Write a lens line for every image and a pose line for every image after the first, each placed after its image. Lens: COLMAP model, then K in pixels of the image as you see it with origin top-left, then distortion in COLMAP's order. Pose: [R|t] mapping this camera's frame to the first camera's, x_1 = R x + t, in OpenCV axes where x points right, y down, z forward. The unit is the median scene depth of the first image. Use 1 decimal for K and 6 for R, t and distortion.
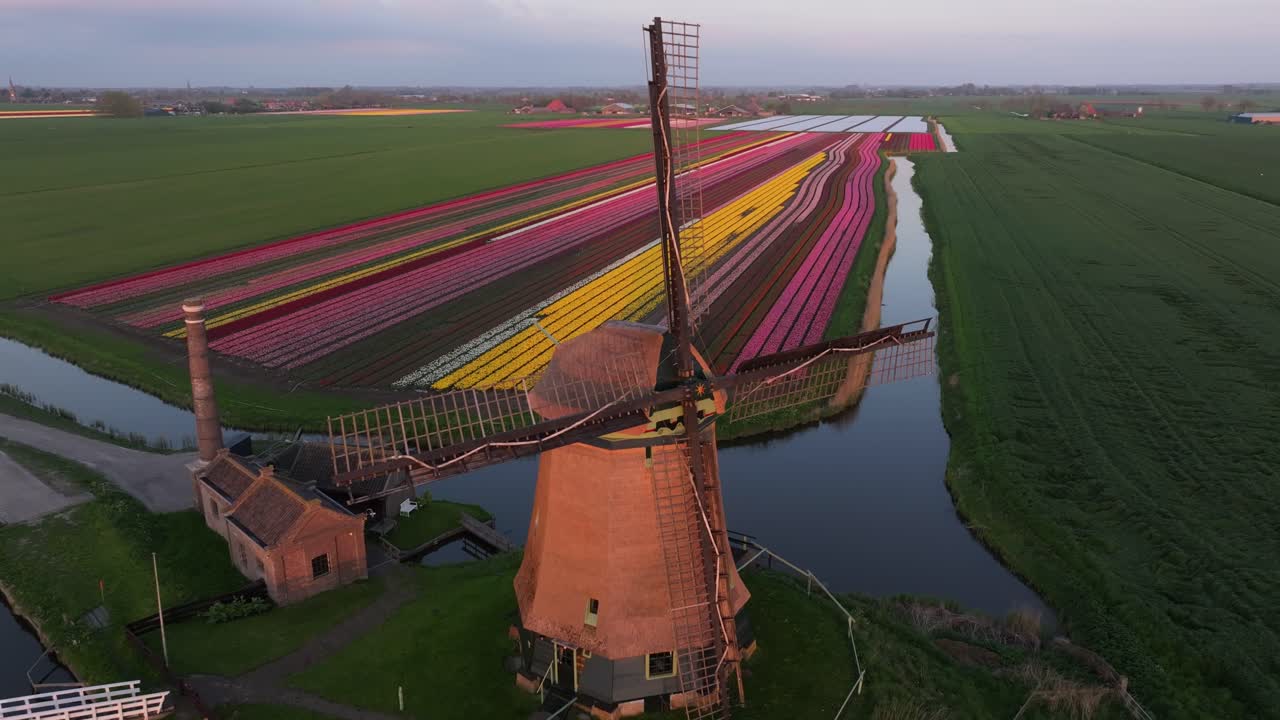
lens RADIAL K [[947.4, 0, 641.3], [0, 947.4, 360.4], [0, 0, 1]] dist [0.012449, 0.001031]
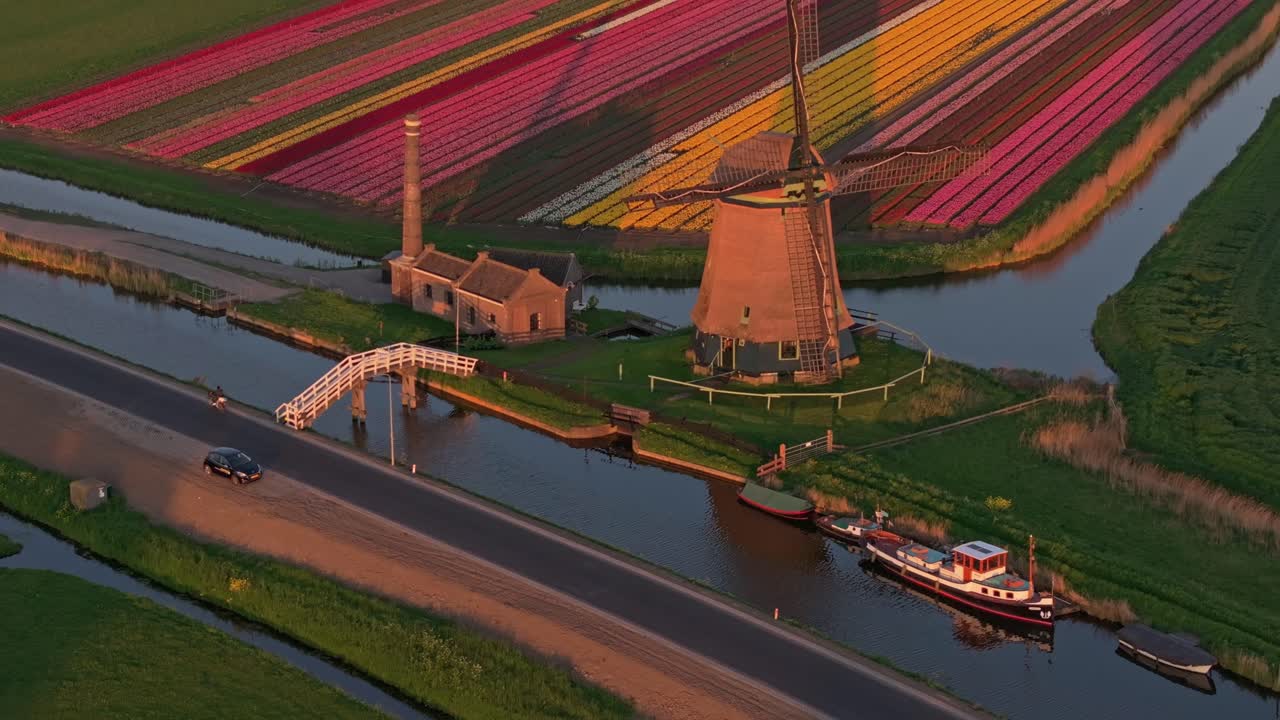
lens RADIAL K [[2798.3, 0, 639.9], [0, 2798.3, 360.3], [0, 0, 1]] dist [-0.126360, 0.000000]
pose [[0.995983, 0.023728, -0.086341, 0.074350], [-0.023157, 0.999703, 0.007610, 0.130755], [0.086496, -0.005580, 0.996237, -1.539460]]
